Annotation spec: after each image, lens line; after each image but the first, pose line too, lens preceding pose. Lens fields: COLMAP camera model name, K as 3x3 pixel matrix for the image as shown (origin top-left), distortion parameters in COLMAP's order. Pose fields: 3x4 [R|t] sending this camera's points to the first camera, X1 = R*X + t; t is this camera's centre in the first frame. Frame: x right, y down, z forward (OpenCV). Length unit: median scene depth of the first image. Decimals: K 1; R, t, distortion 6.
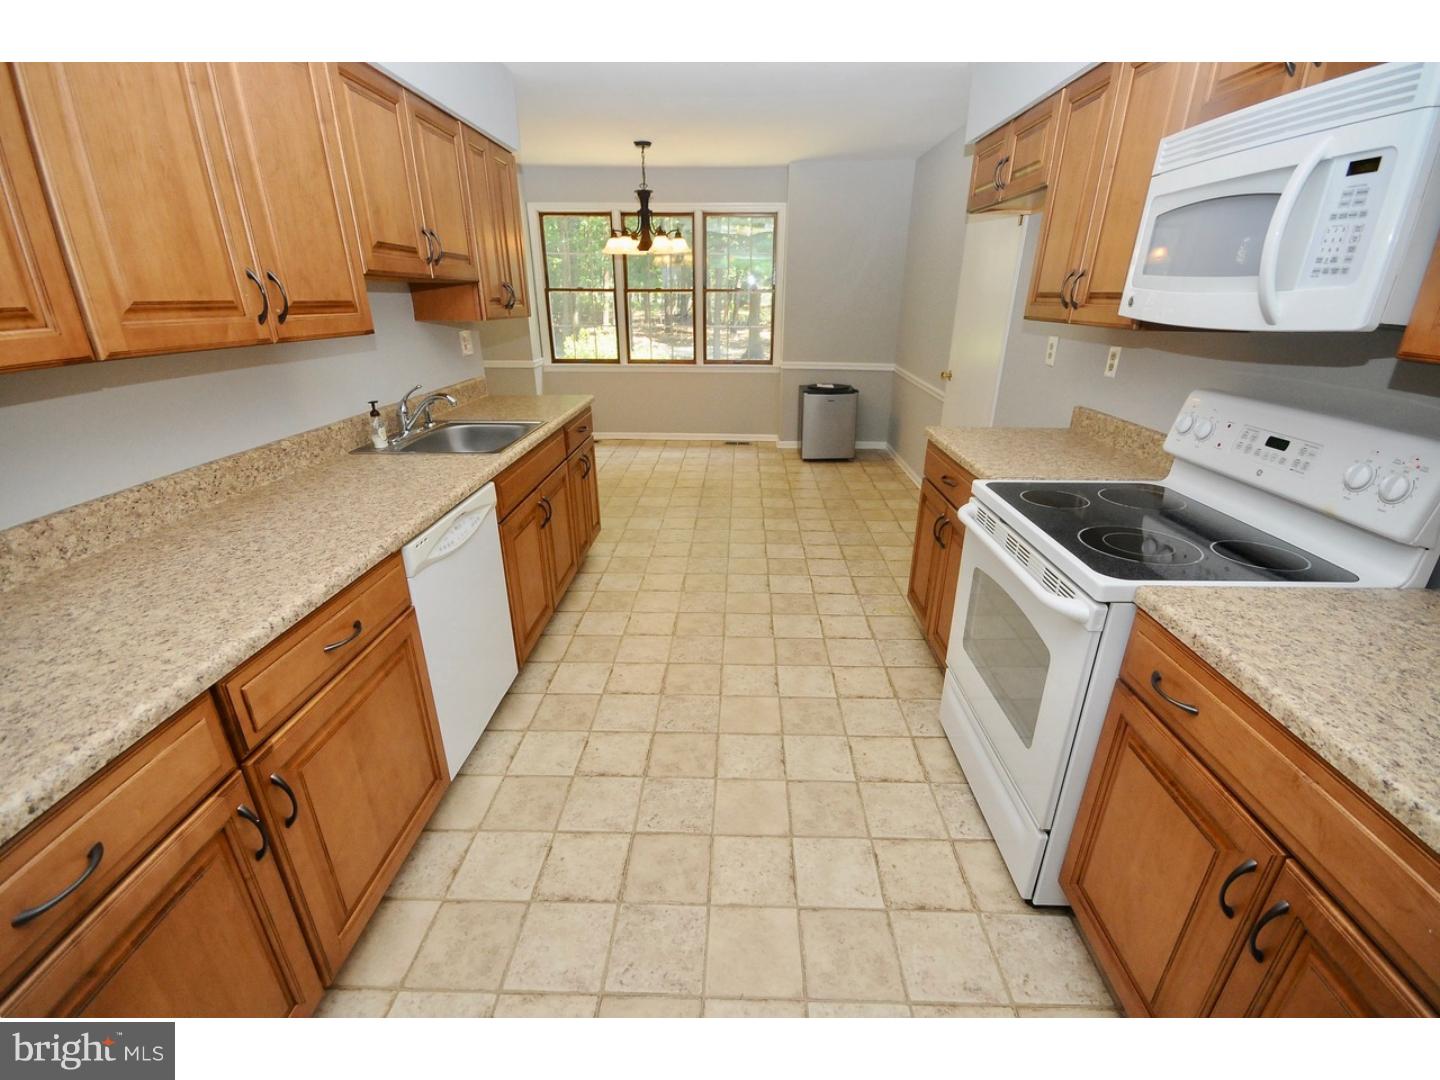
lens RADIAL K [[646.9, 0, 722.3], [0, 646.9, 559.8], [0, 0, 1]] dist [0.015407, -0.014523]
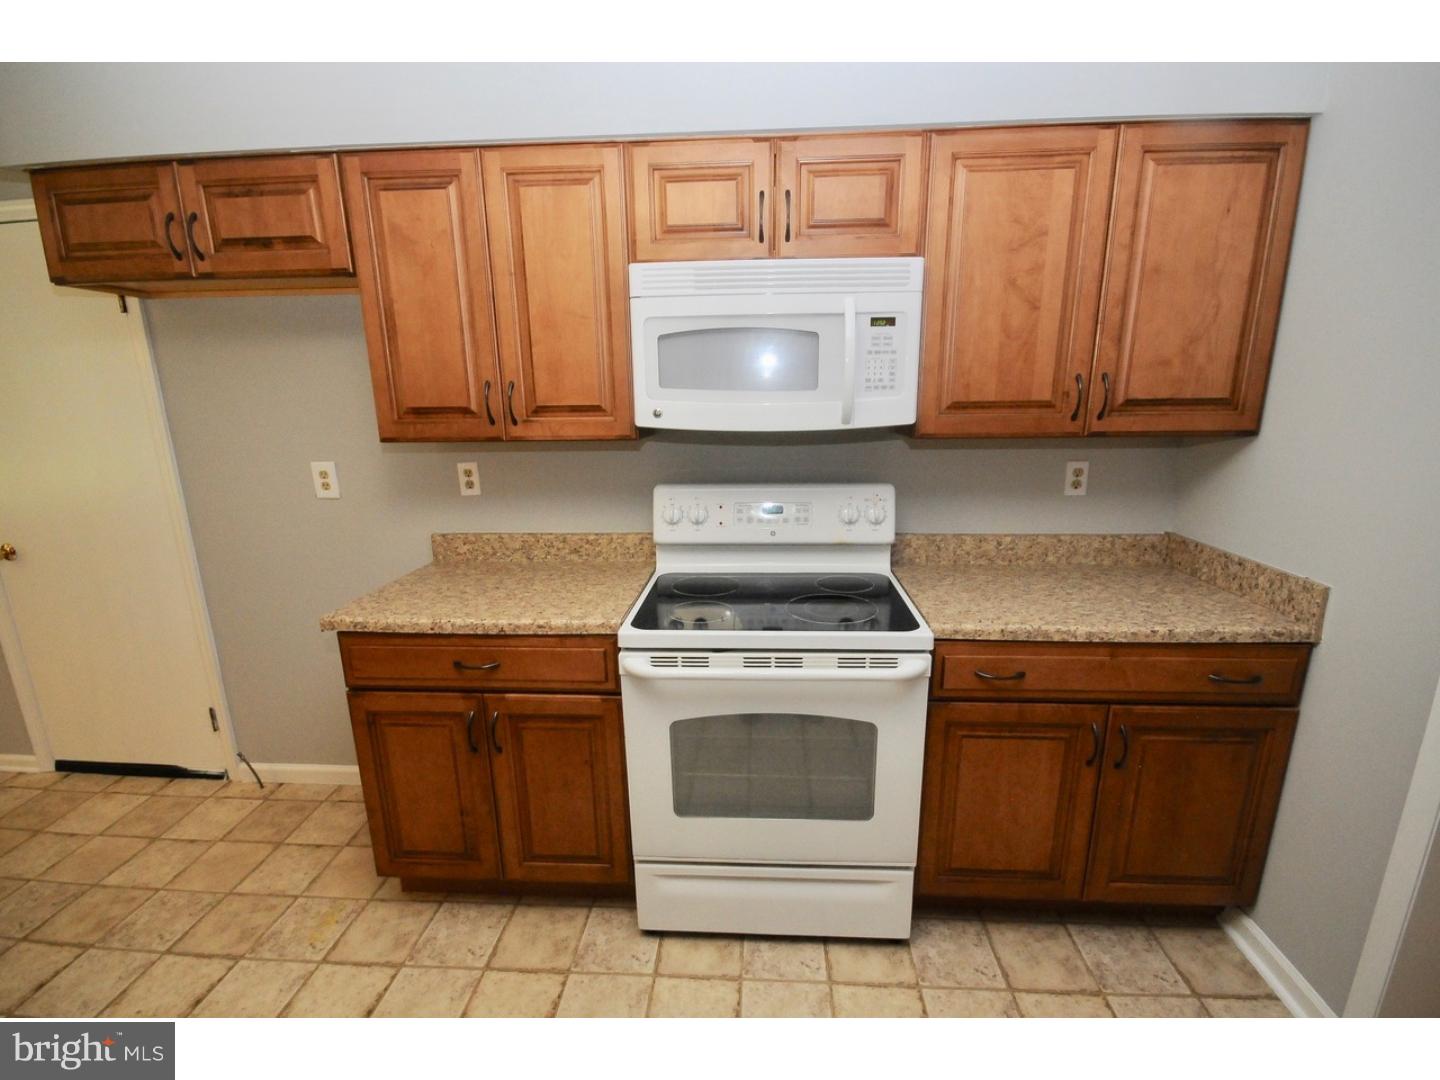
lens RADIAL K [[646.9, 0, 722.3], [0, 646.9, 559.8], [0, 0, 1]] dist [0.015407, -0.014523]
pose [[0.012703, -0.248336, 0.968591, -0.606889], [0.391911, 0.892402, 0.223662, -0.566053], [-0.919916, 0.376760, 0.108662, 1.316148]]
